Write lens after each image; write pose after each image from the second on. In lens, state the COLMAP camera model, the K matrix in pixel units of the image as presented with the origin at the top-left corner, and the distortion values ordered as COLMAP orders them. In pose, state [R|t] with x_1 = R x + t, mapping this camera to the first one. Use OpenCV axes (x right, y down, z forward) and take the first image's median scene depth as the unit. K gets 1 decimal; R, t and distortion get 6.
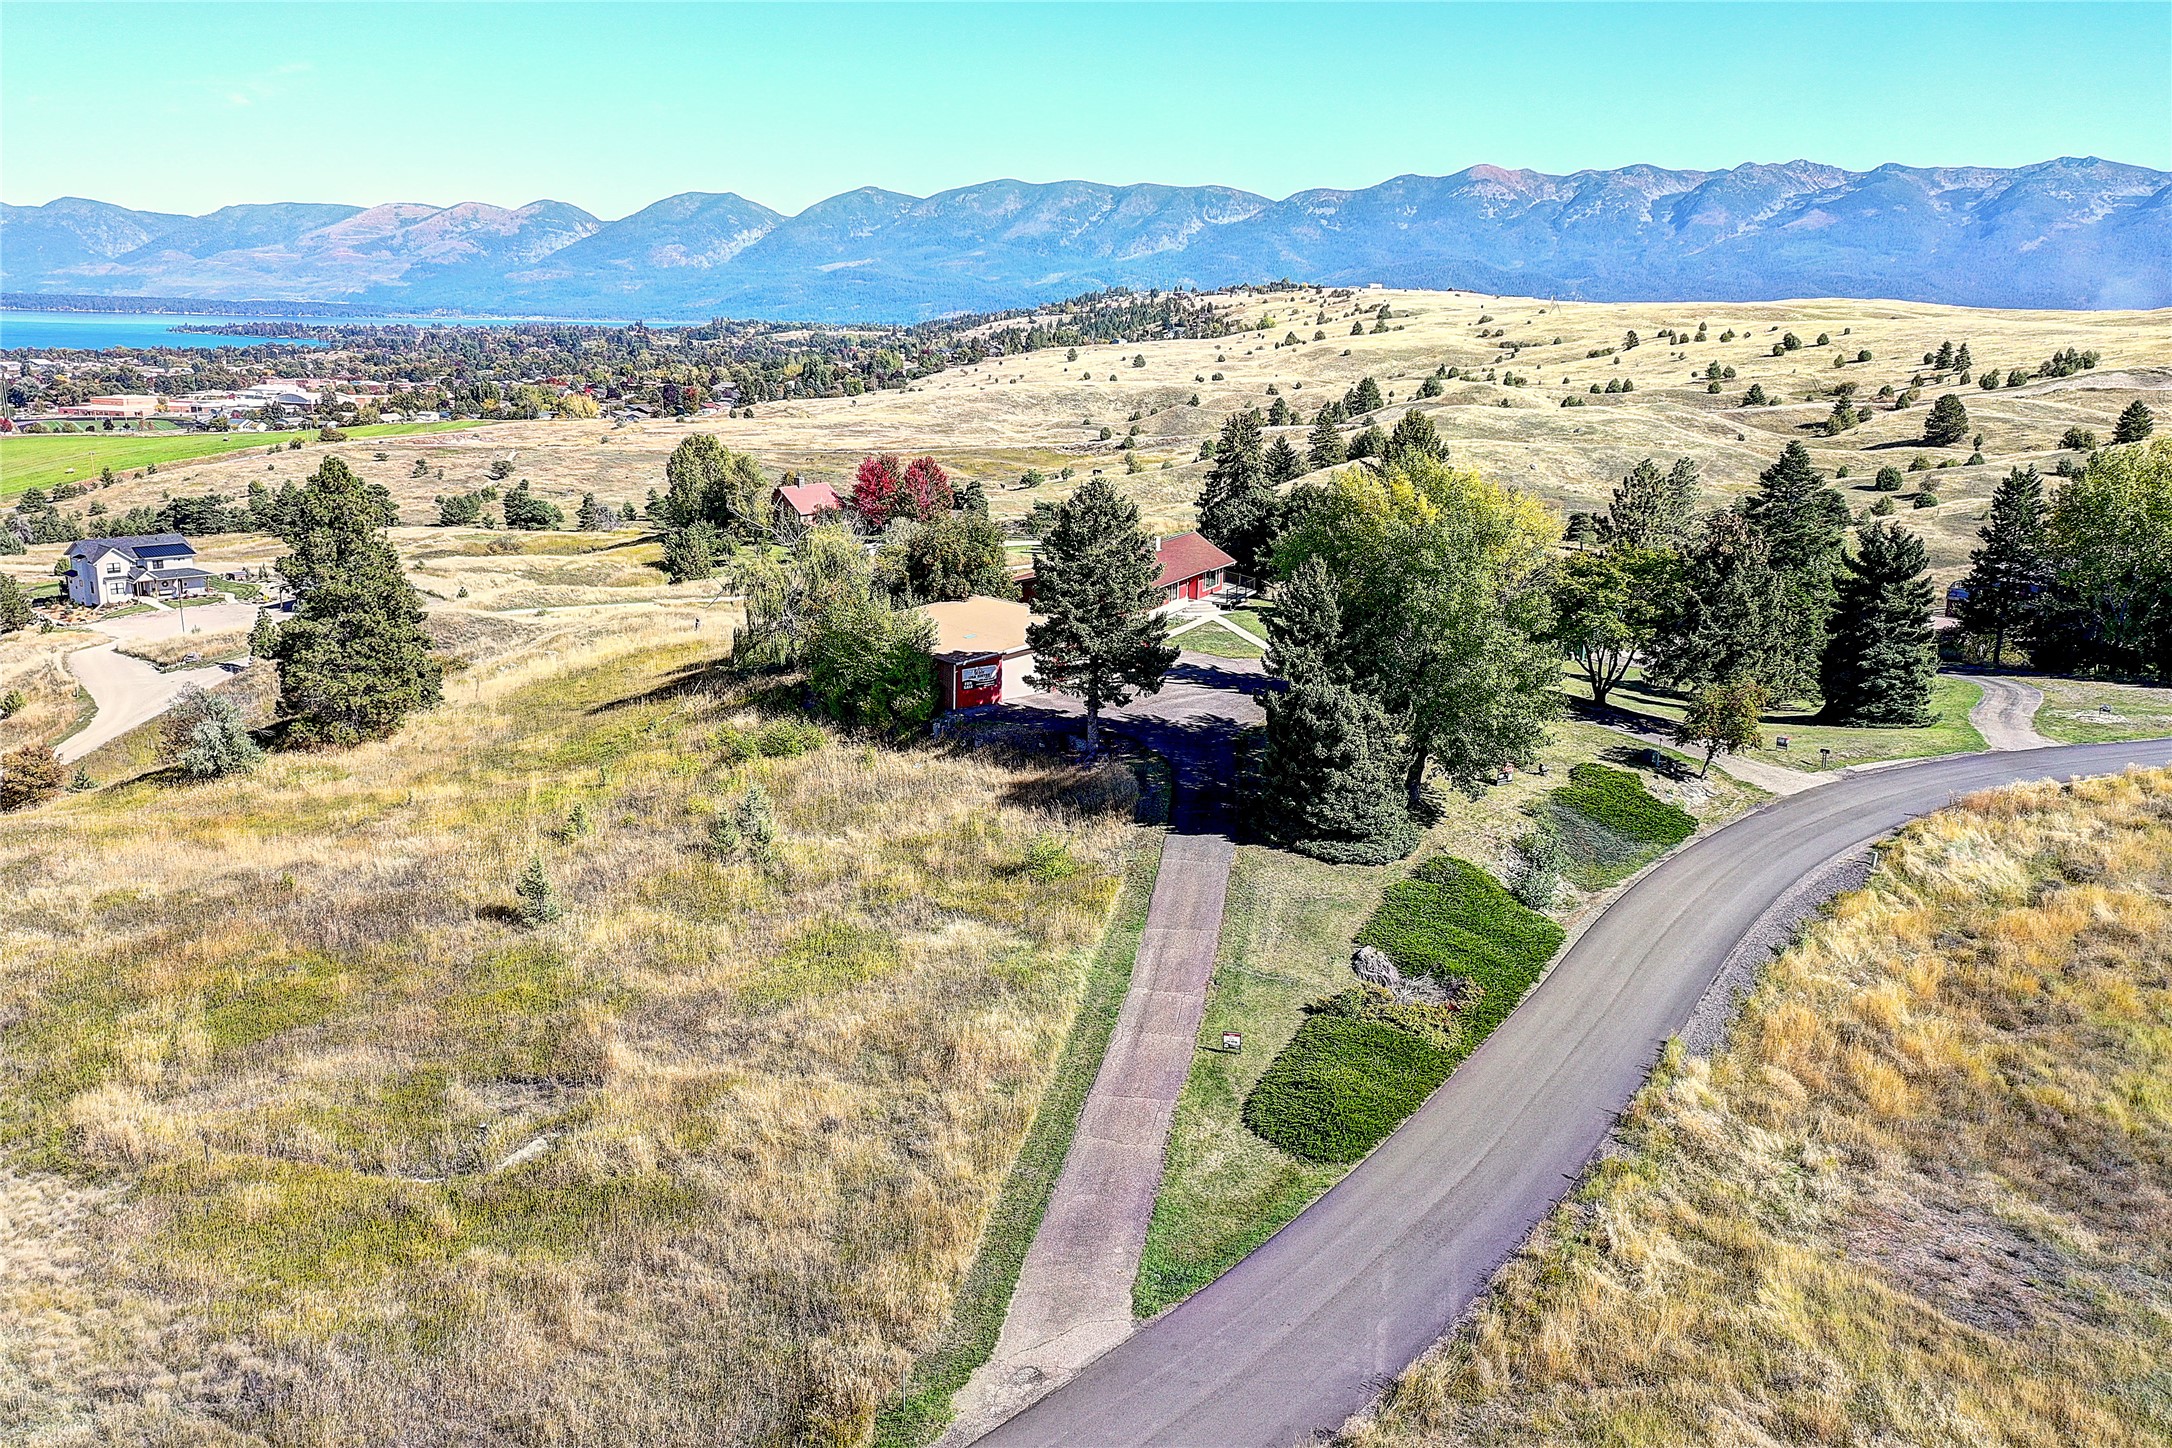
lens RADIAL K [[1712.7, 0, 1090.0], [0, 1712.7, 726.9], [0, 0, 1]] dist [0.009087, 0.004578]
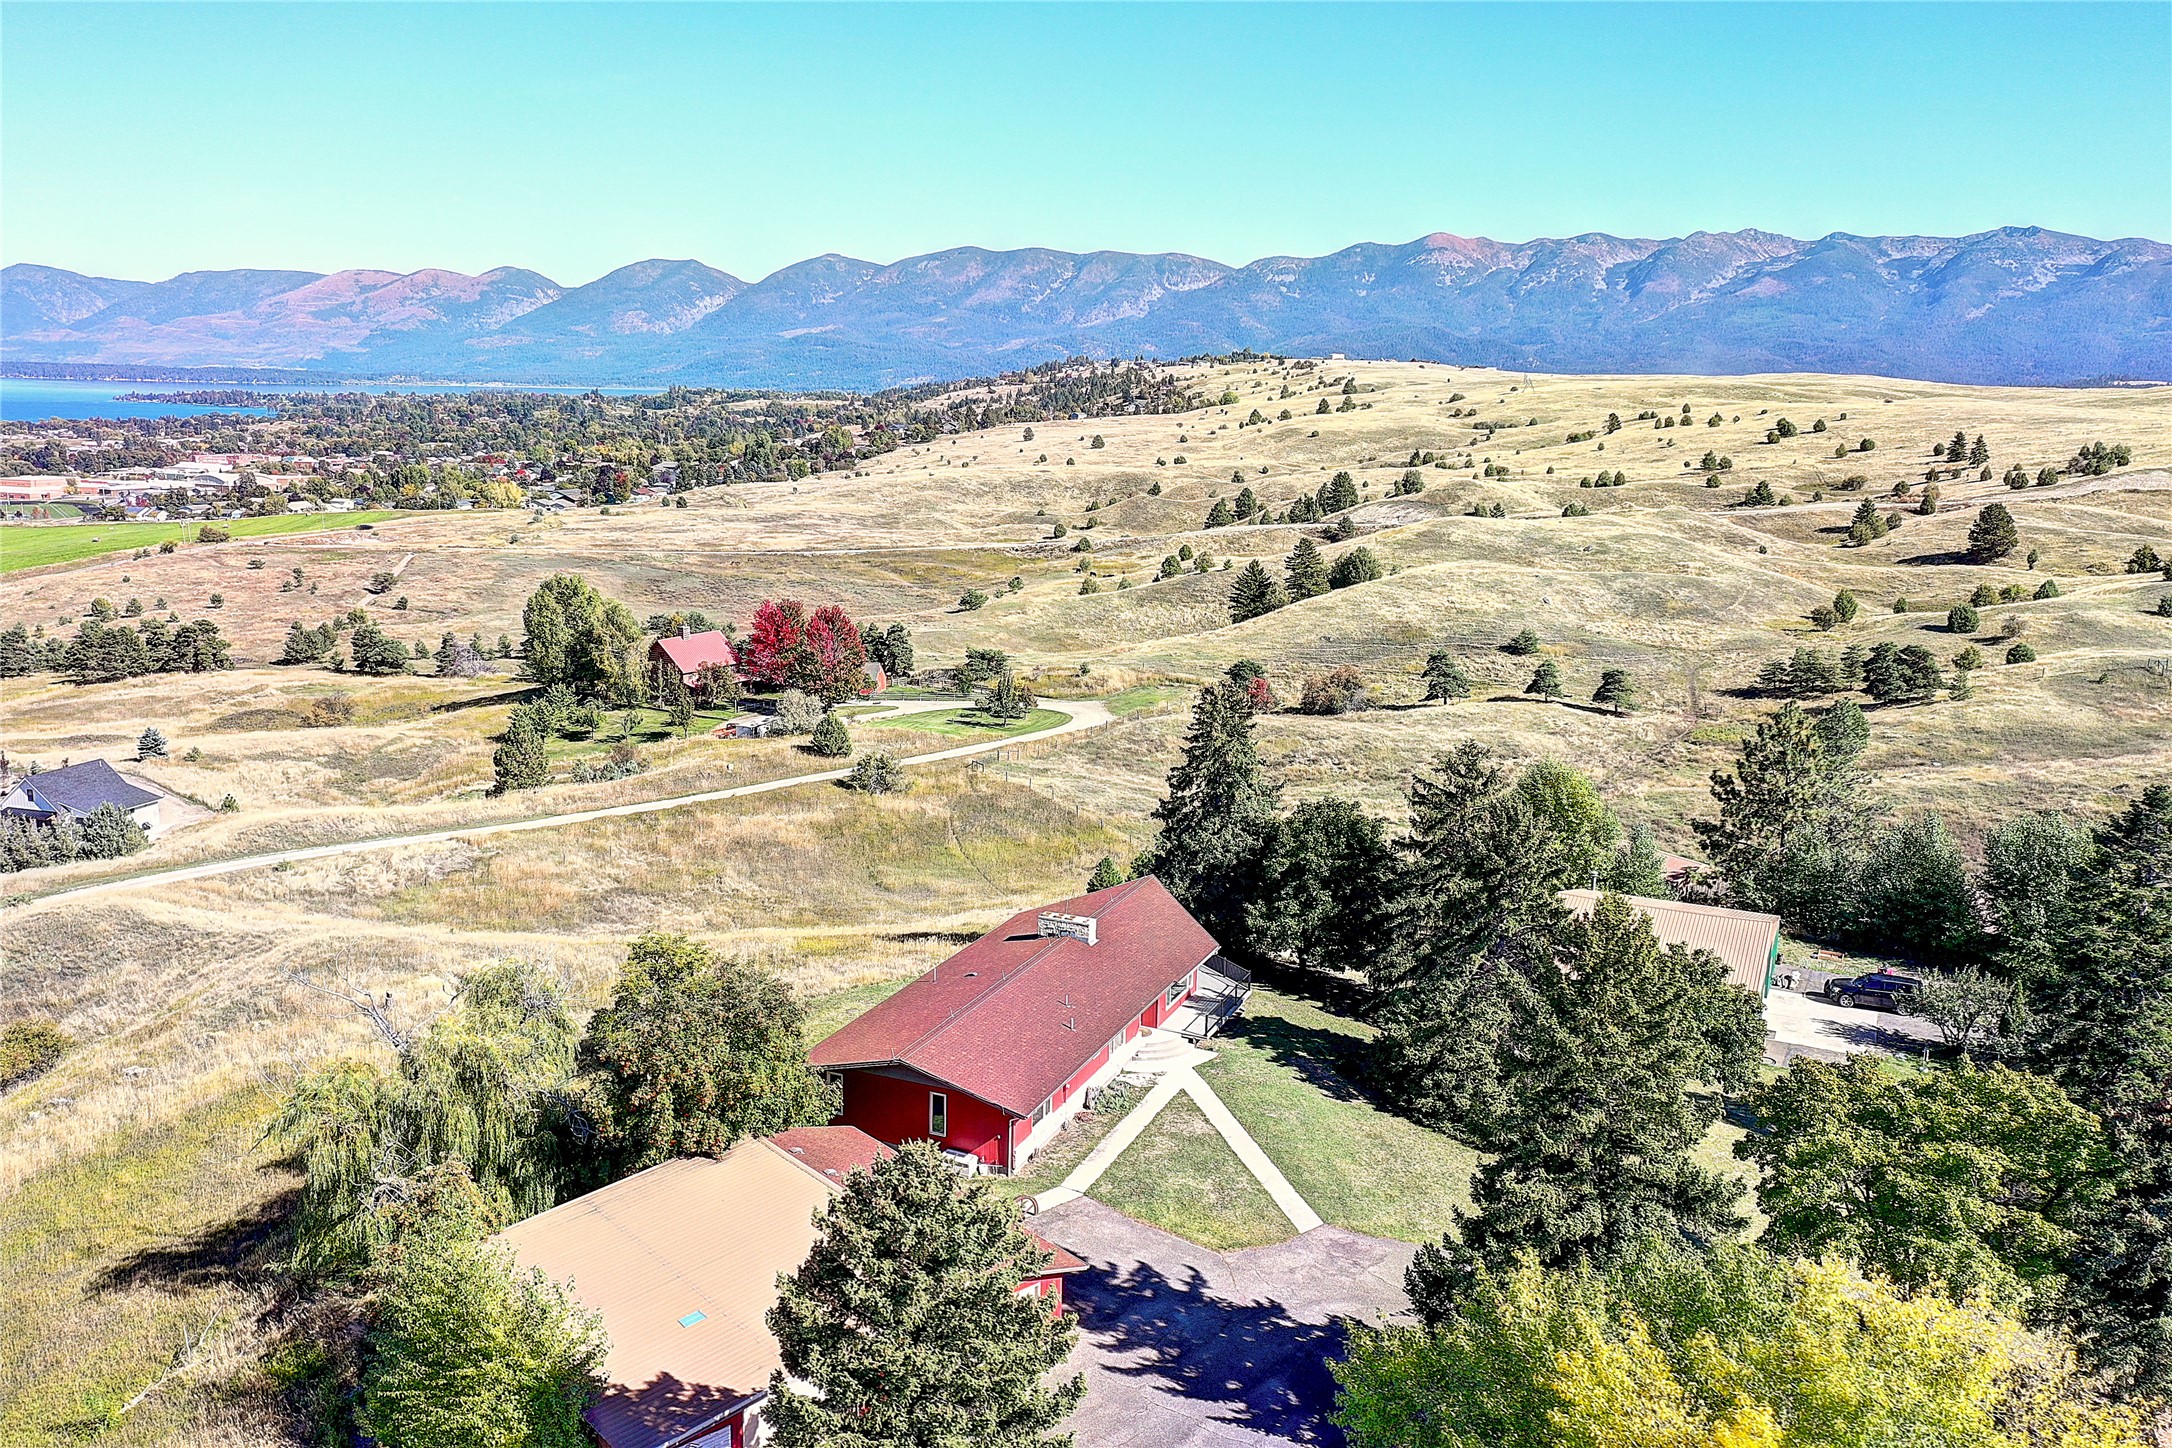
lens RADIAL K [[1712.7, 0, 1087.5], [0, 1712.7, 729.2], [0, 0, 1]] dist [0.009087, 0.004578]
pose [[0.999796, -0.004560, 0.019702, 0.022156], [0.005238, 0.999392, -0.034483, -0.132587], [-0.019533, 0.034579, 0.999211, 0.325840]]
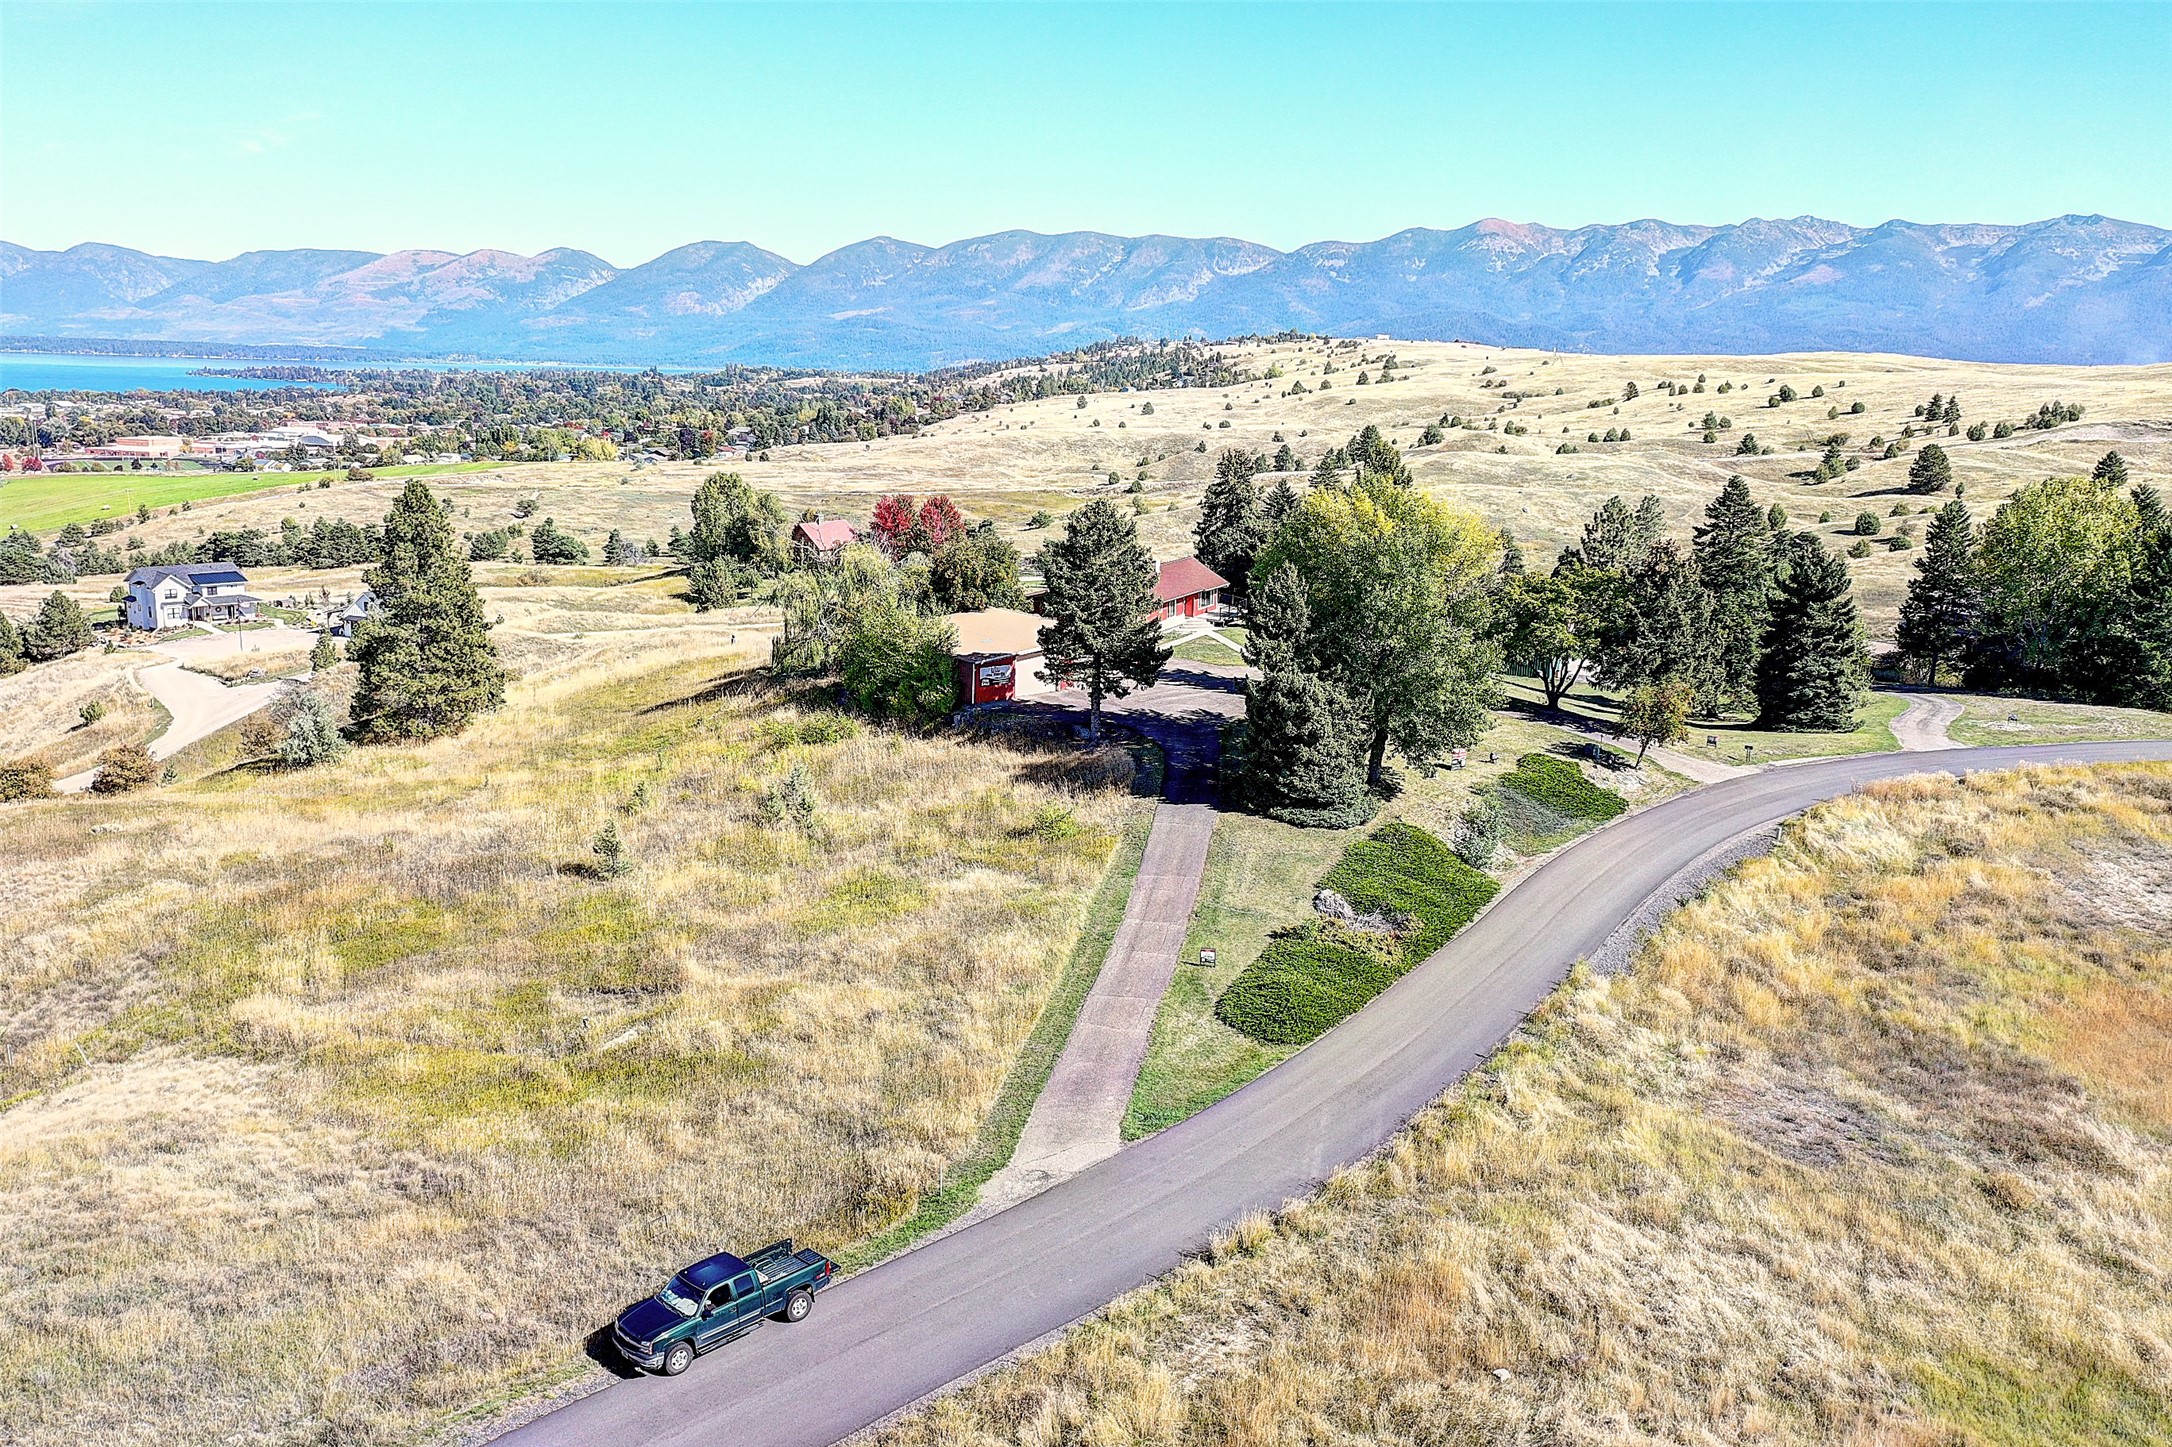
lens RADIAL K [[1714.7, 0, 1090.6], [0, 1714.7, 727.5], [0, 0, 1]] dist [0.006131, 0.008046]
pose [[0.999966, 0.007159, -0.004073, 0.001766], [-0.007267, 0.999606, -0.027110, 0.021905], [0.003878, 0.027139, 0.999624, -0.078043]]
